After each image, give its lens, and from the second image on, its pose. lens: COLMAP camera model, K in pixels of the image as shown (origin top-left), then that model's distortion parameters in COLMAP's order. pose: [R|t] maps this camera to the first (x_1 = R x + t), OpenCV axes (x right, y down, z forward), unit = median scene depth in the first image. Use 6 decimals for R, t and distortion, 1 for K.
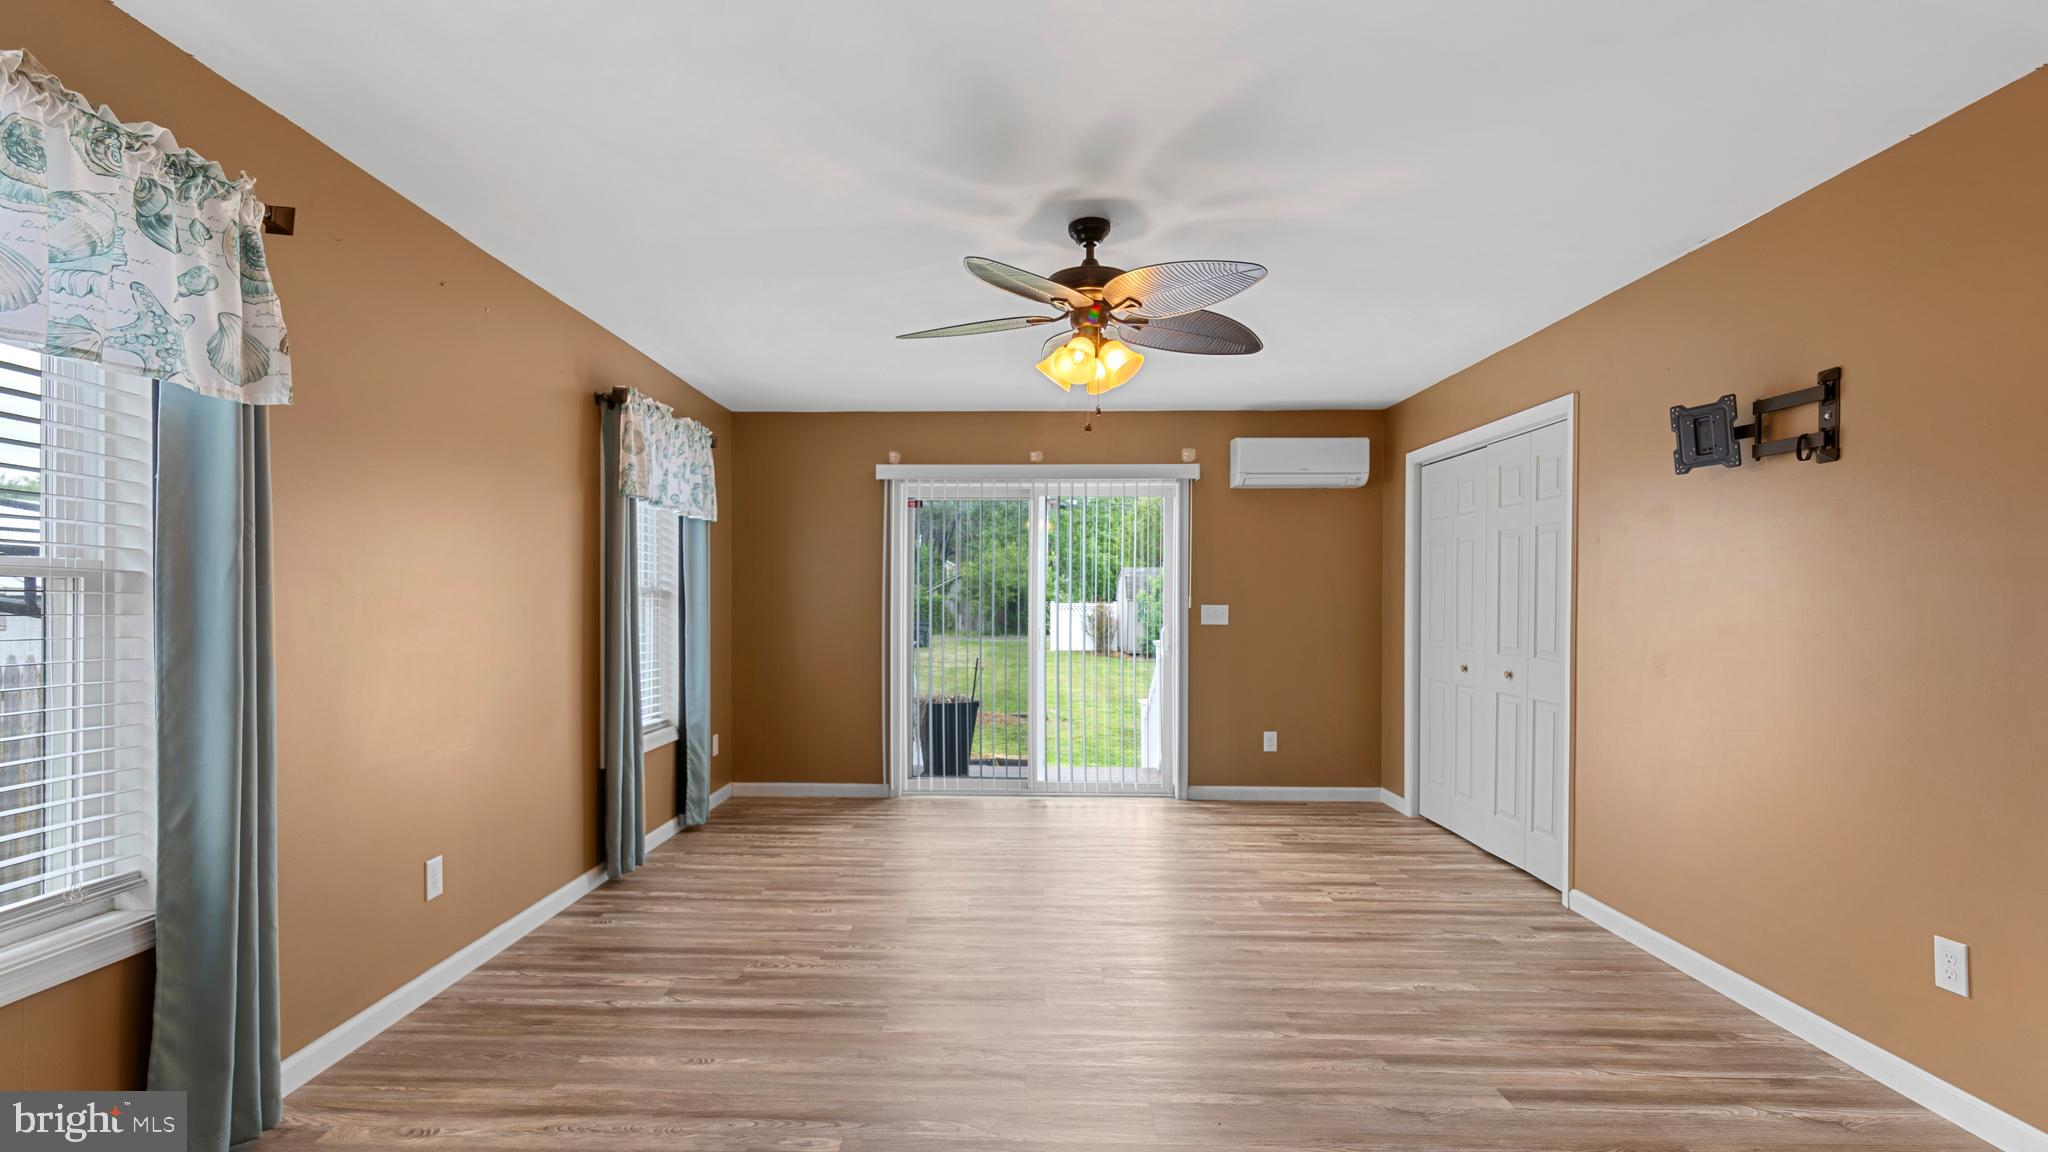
lens RADIAL K [[962.3, 0, 985.2], [0, 962.3, 606.3], [0, 0, 1]] dist [0.003805, -0.001600]
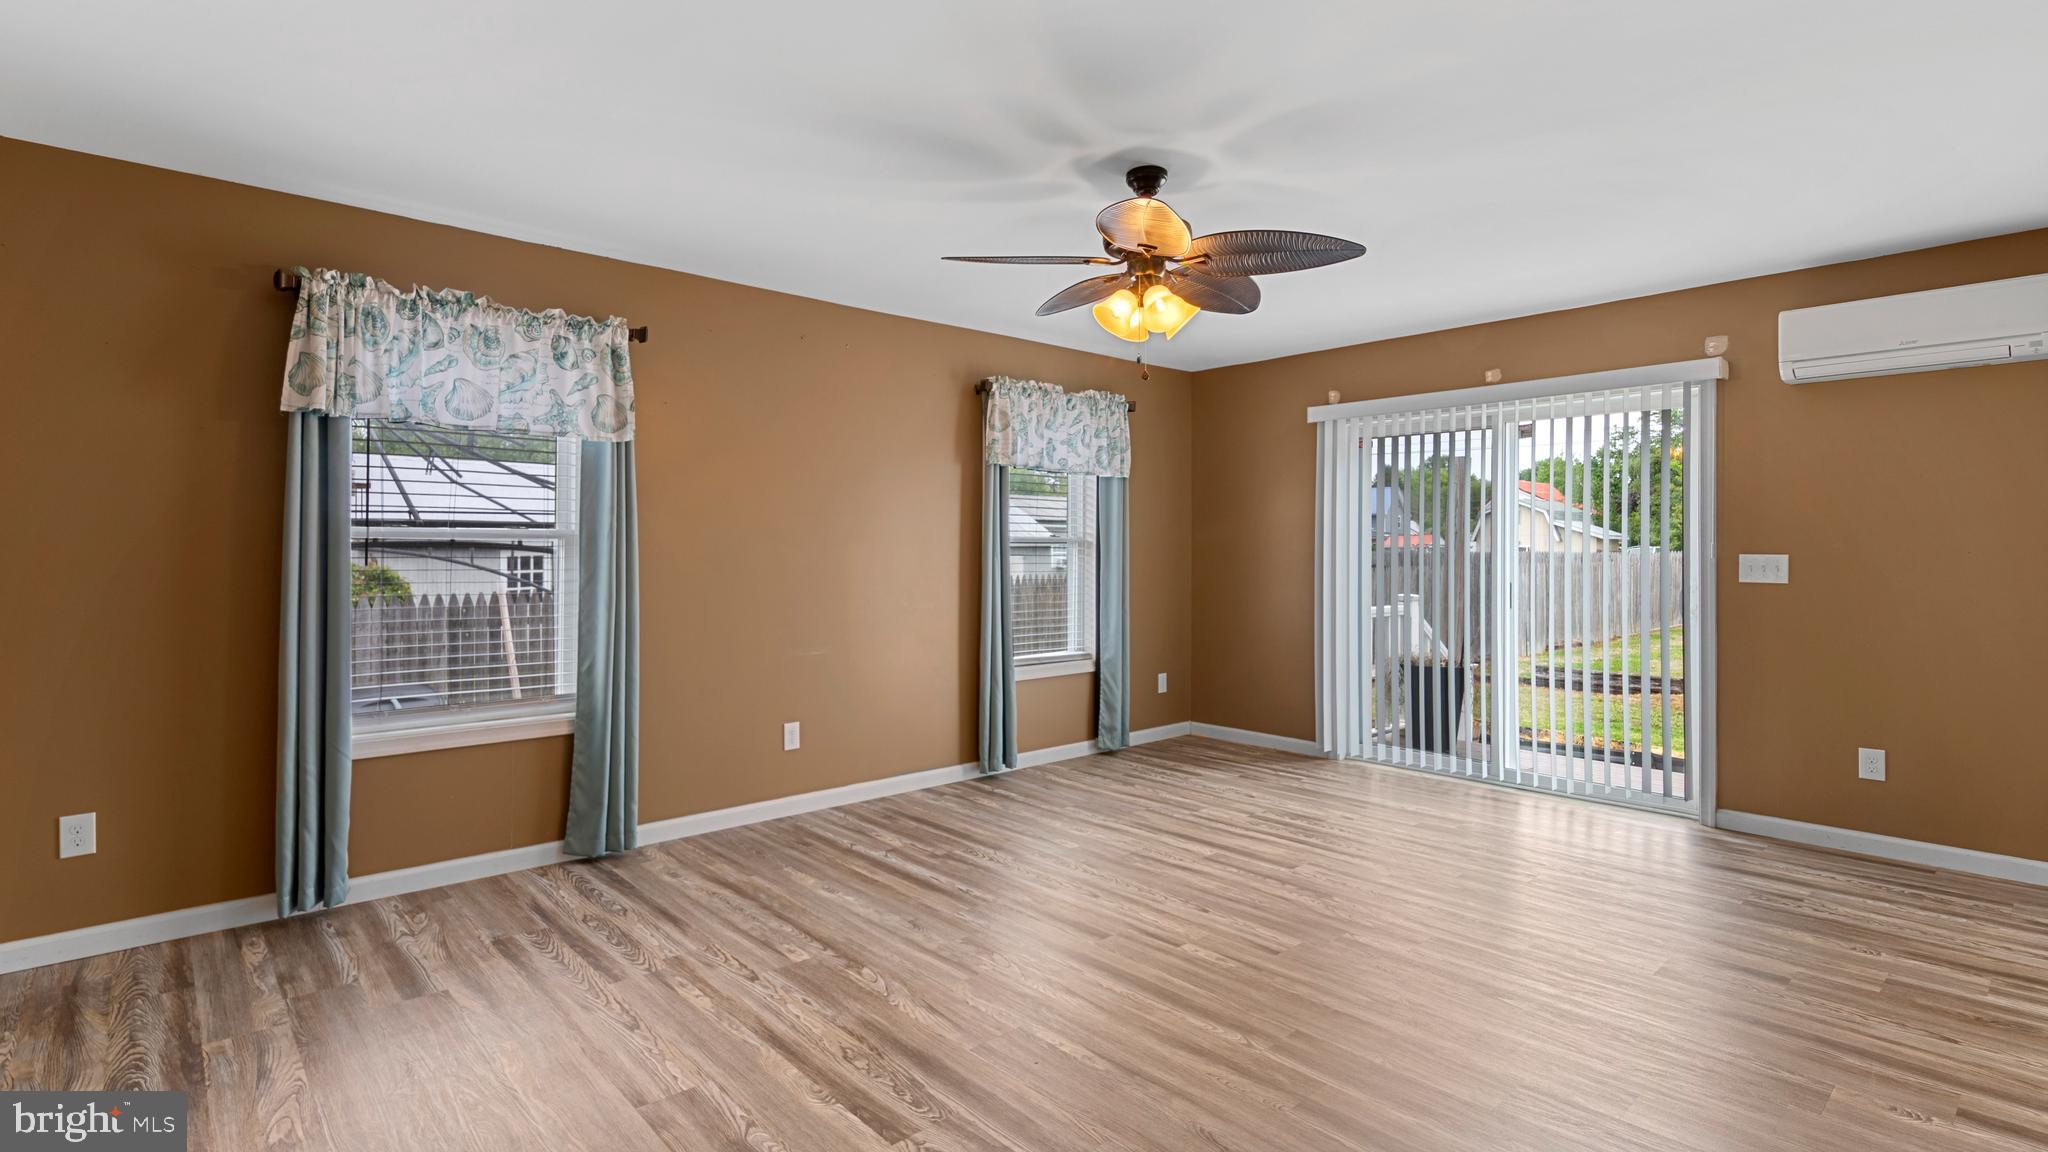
lens RADIAL K [[962.3, 0, 940.0], [0, 962.3, 540.8], [0, 0, 1]] dist [0.003805, -0.001600]
pose [[0.666034, -0.008557, -0.745873, 0.663090], [-0.002378, 0.999905, -0.013595, -0.000863], [0.745918, 0.010828, 0.665950, 0.168310]]
